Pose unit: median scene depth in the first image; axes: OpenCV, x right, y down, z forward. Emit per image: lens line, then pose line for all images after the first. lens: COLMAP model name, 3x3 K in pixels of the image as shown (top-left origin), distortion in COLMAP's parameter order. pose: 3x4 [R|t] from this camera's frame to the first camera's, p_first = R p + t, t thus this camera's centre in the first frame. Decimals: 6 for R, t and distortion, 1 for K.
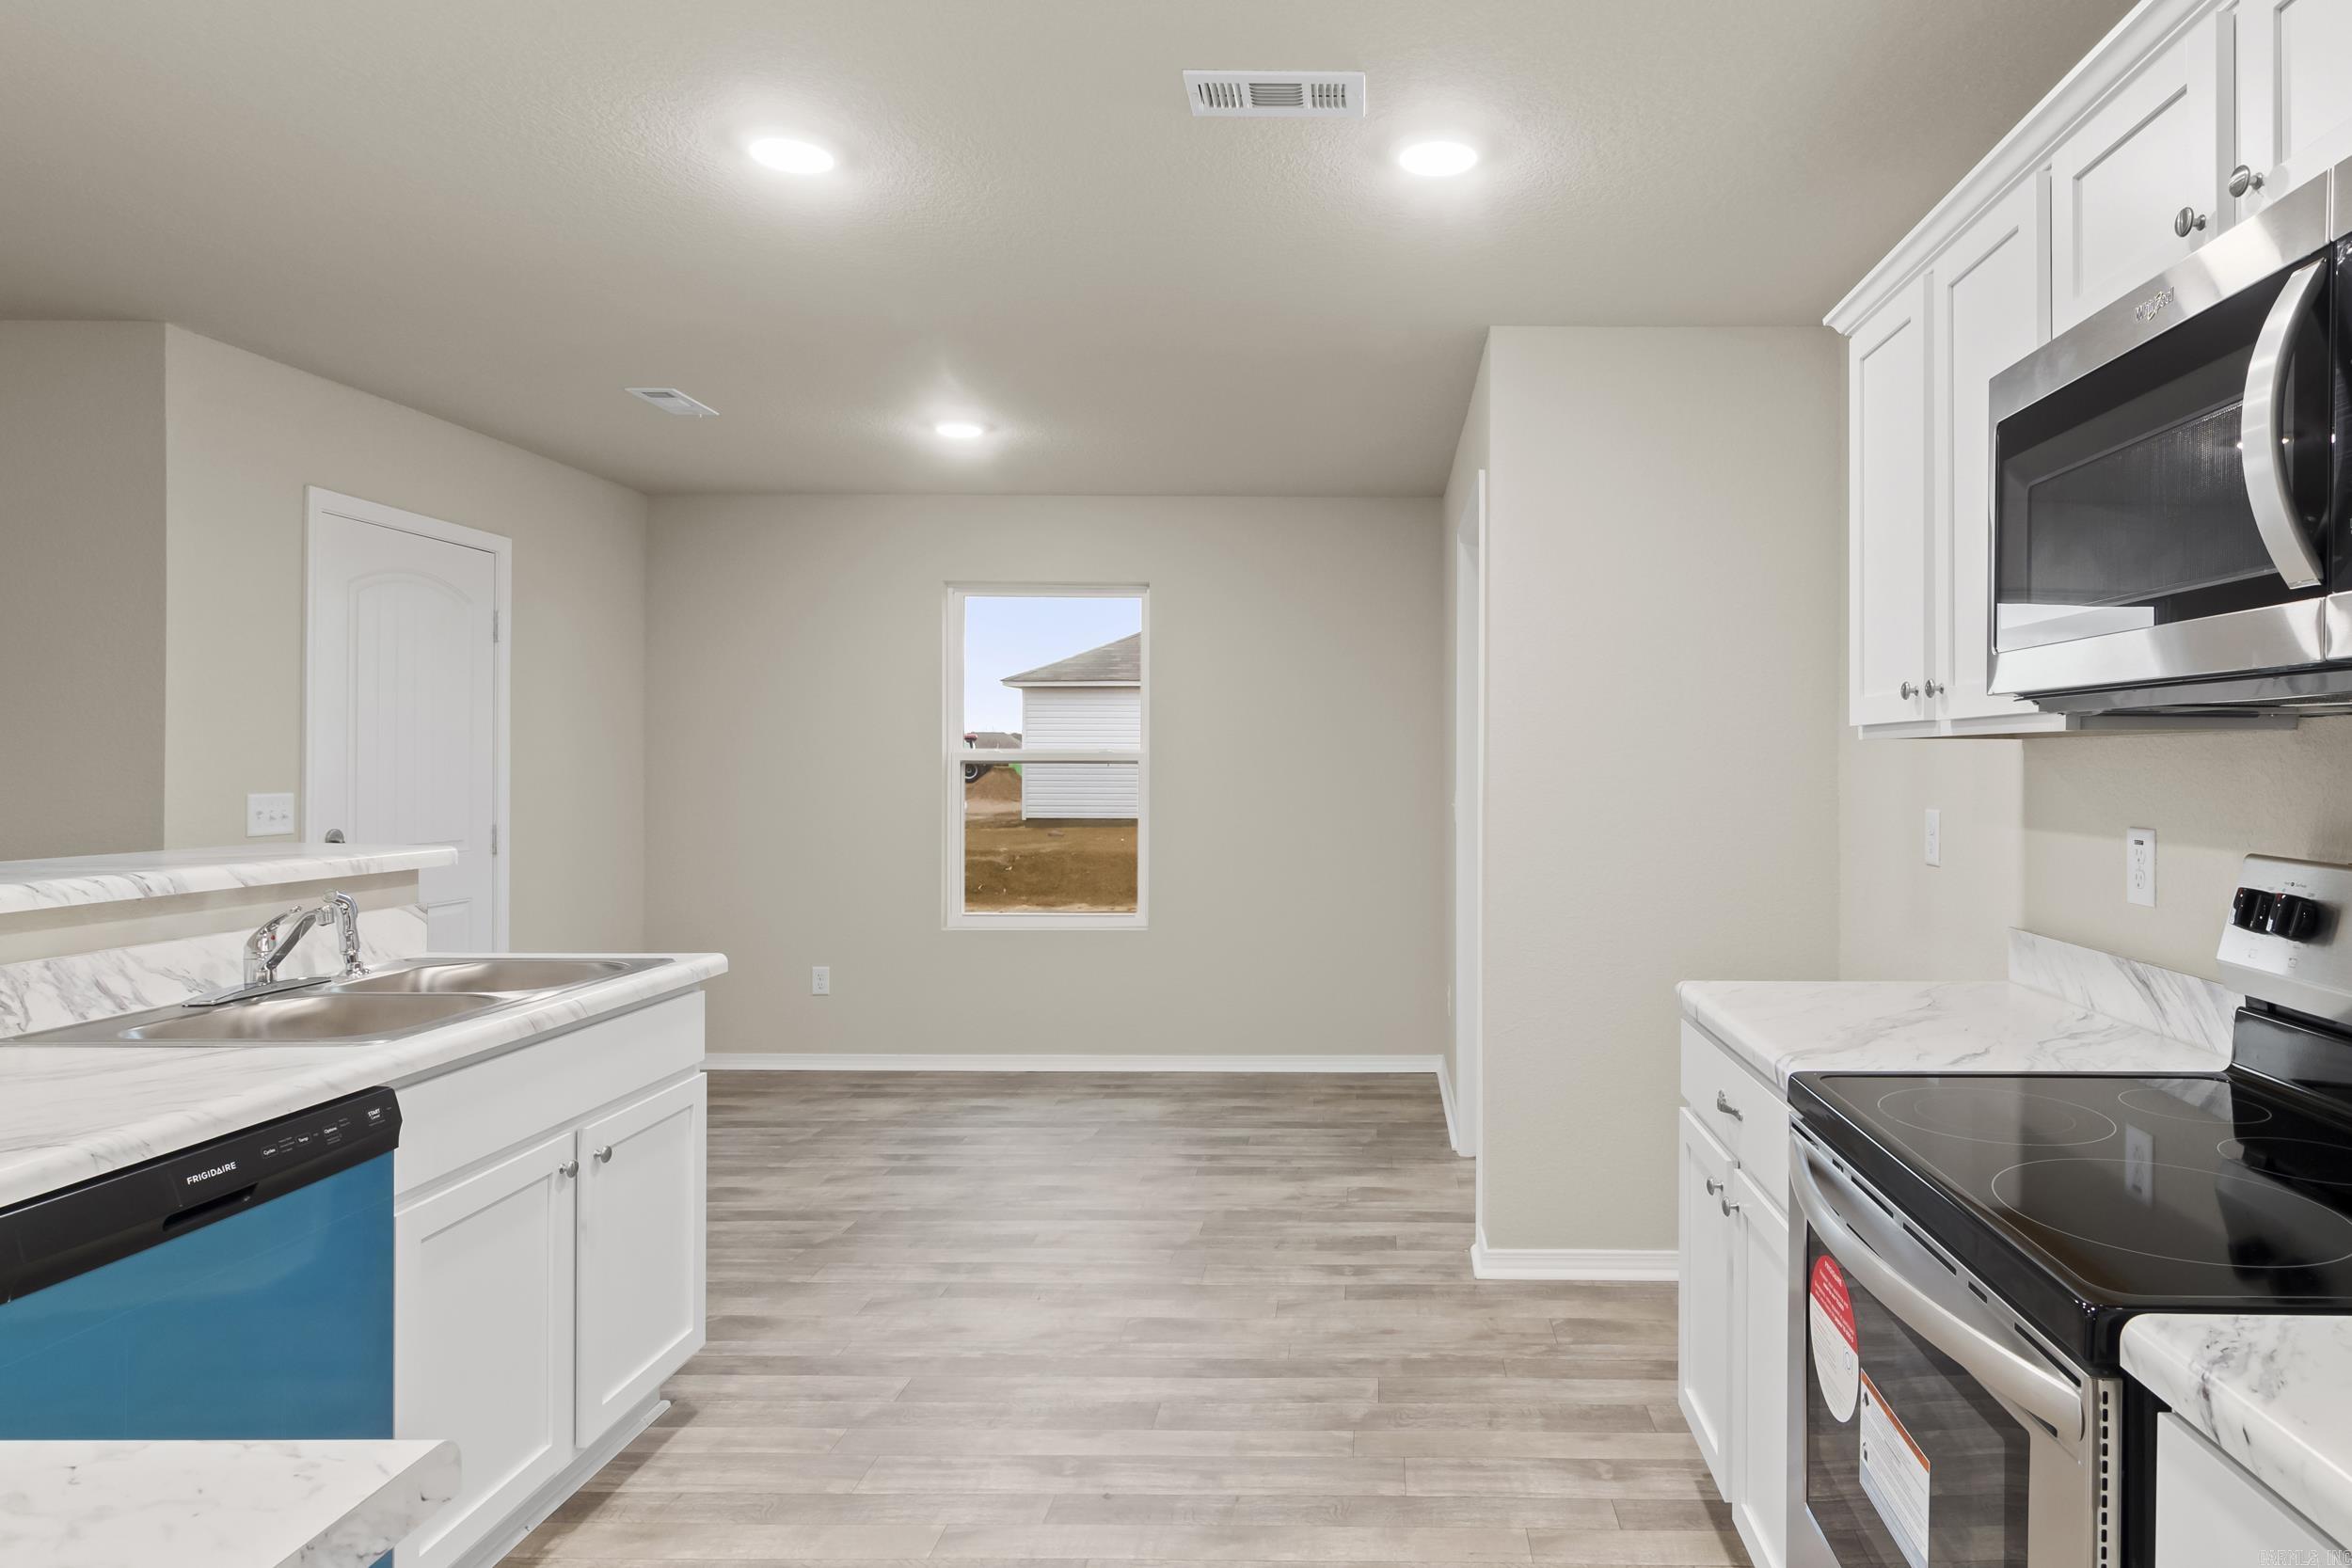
lens RADIAL K [[1301.8, 0, 1185.4], [0, 1301.8, 792.4], [0, 0, 1]] dist [0.003095, -0.000571]
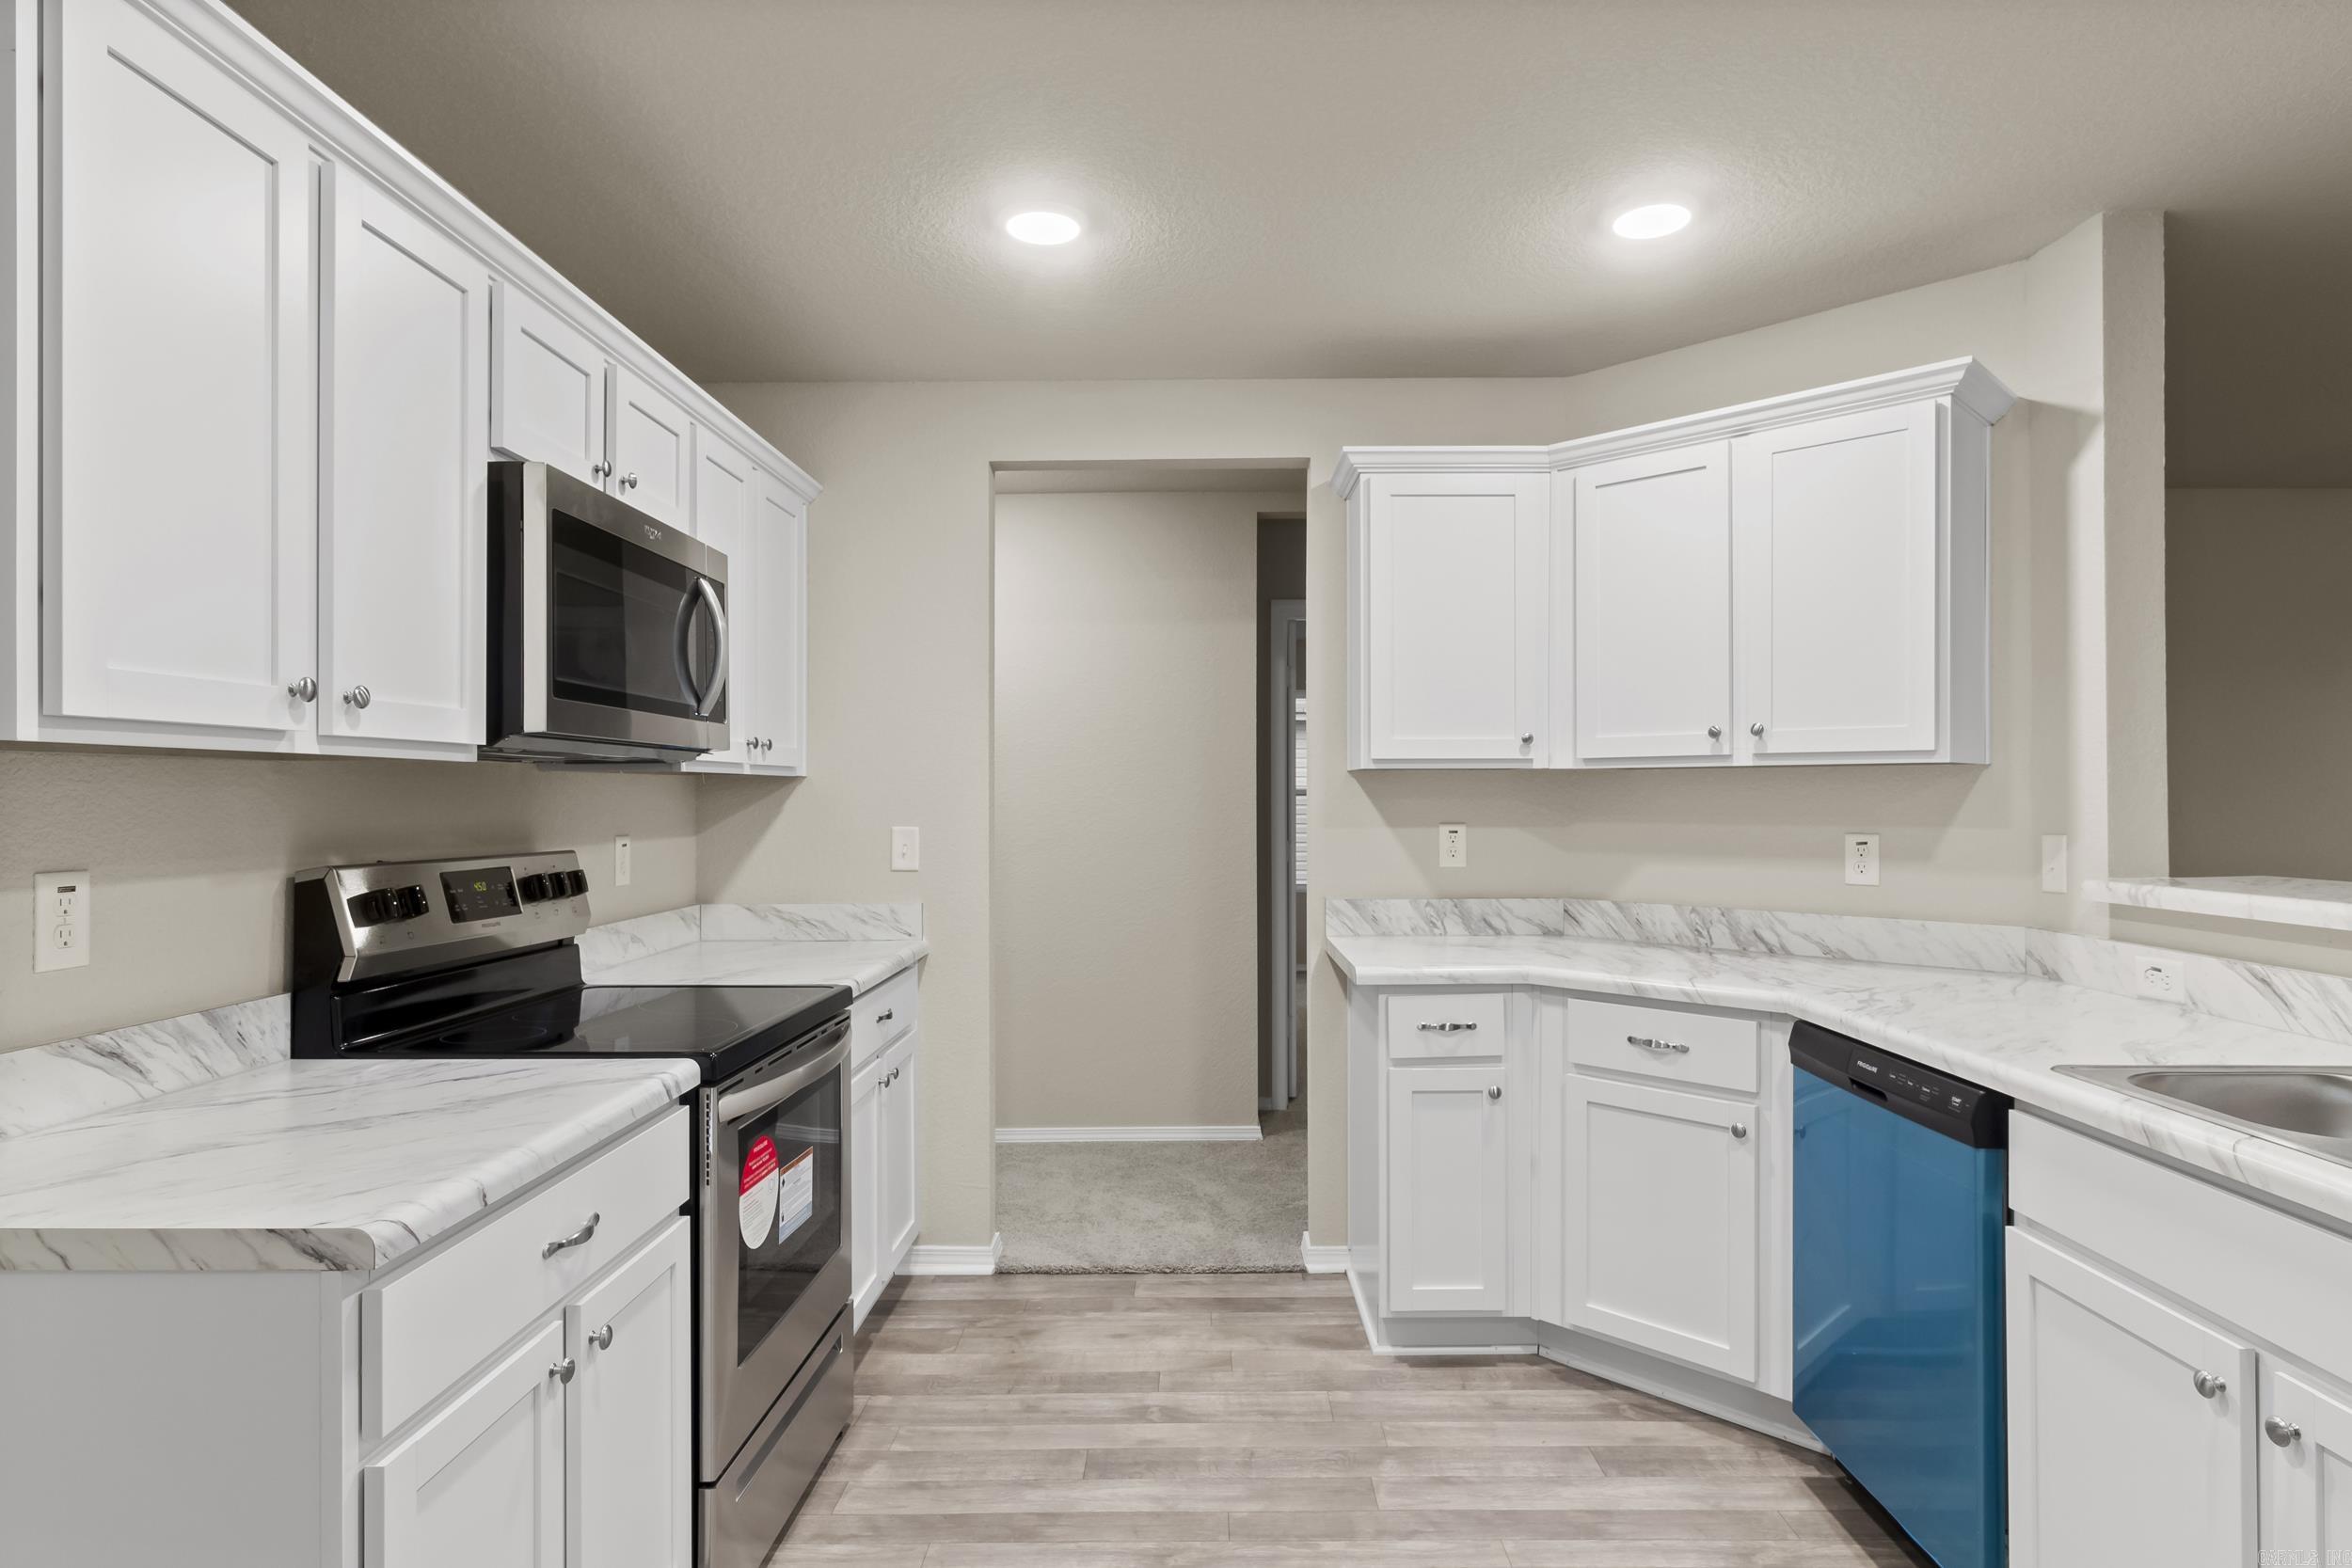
lens RADIAL K [[1301.8, 0, 1185.4], [0, 1301.8, 792.4], [0, 0, 1]] dist [0.003095, -0.000571]
pose [[-0.992833, -0.000188, -0.119506, 0.163824], [-0.002499, 0.999813, 0.019189, -0.037544], [0.119480, 0.019350, -0.992648, 1.923309]]
